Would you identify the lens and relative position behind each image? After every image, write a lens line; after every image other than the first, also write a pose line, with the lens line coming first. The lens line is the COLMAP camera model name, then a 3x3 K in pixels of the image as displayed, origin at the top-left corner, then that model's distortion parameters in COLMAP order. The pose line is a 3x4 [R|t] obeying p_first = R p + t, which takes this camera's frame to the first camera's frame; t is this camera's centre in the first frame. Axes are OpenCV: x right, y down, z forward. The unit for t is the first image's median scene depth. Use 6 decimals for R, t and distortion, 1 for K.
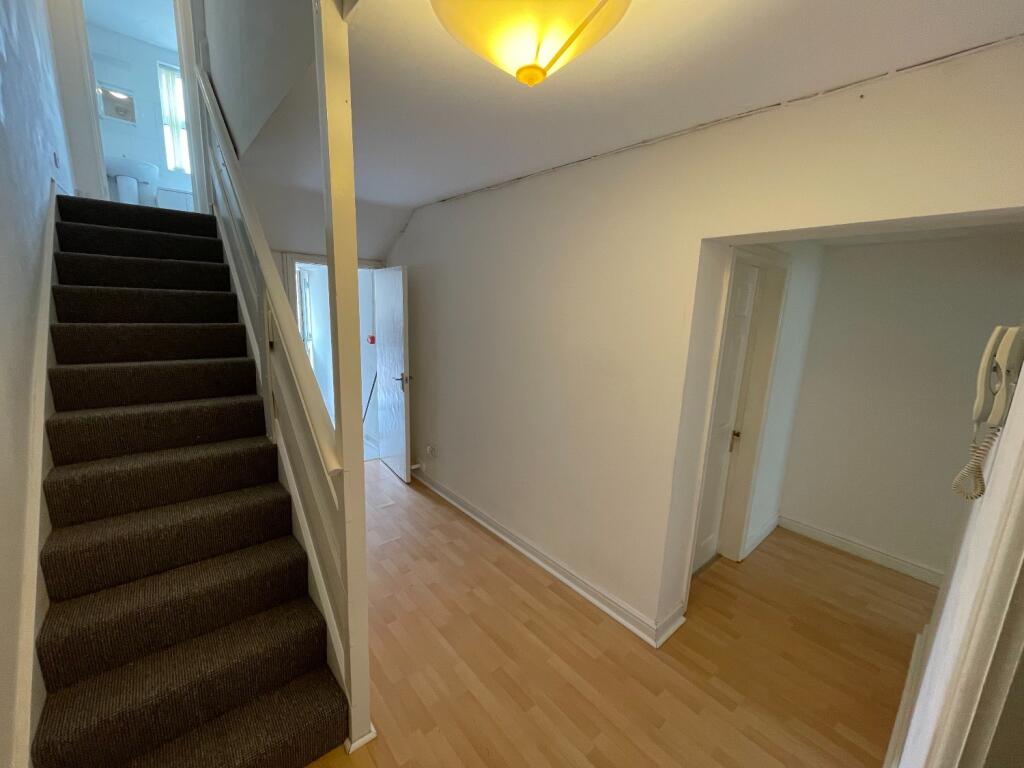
lens RADIAL K [[413.0, 0, 512.0], [0, 413.0, 384.0], [0, 0, 1]] dist [-0.003783, -0.000483]
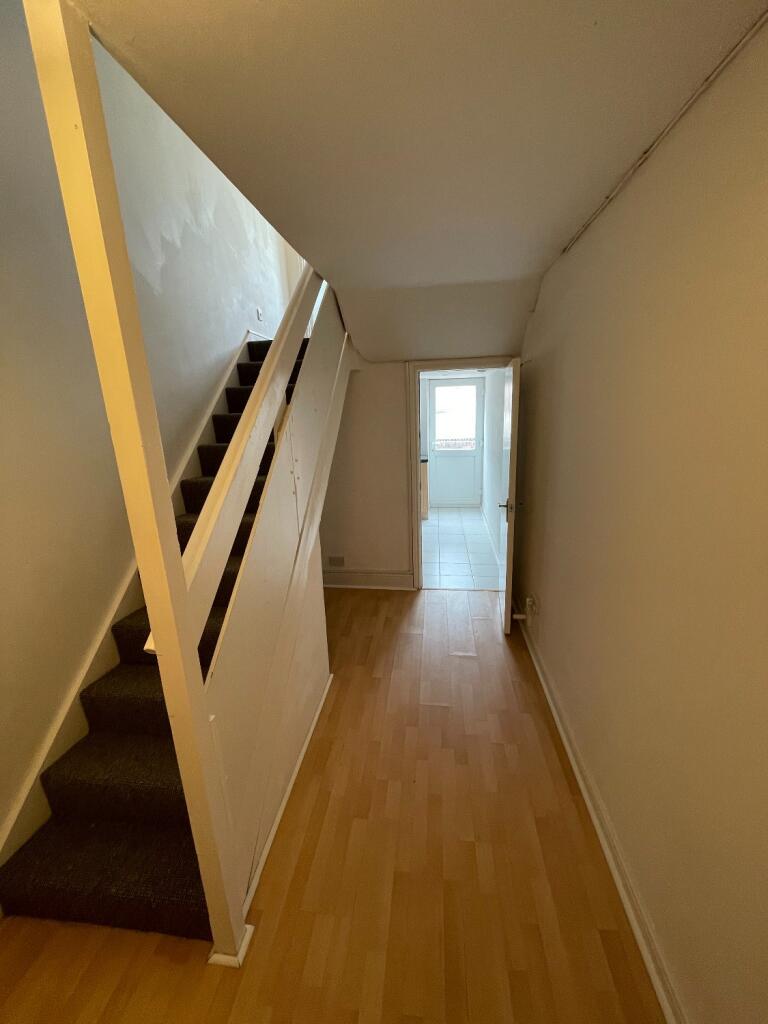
lens RADIAL K [[413.0, 0, 384.0], [0, 413.0, 512.0], [0, 0, 1]] dist [-0.003783, -0.000483]
pose [[0.676564, 0.126462, -0.725444, 0.152969], [-0.078061, 0.991909, 0.100111, -0.063735], [0.732235, -0.011103, 0.680962, 0.299663]]
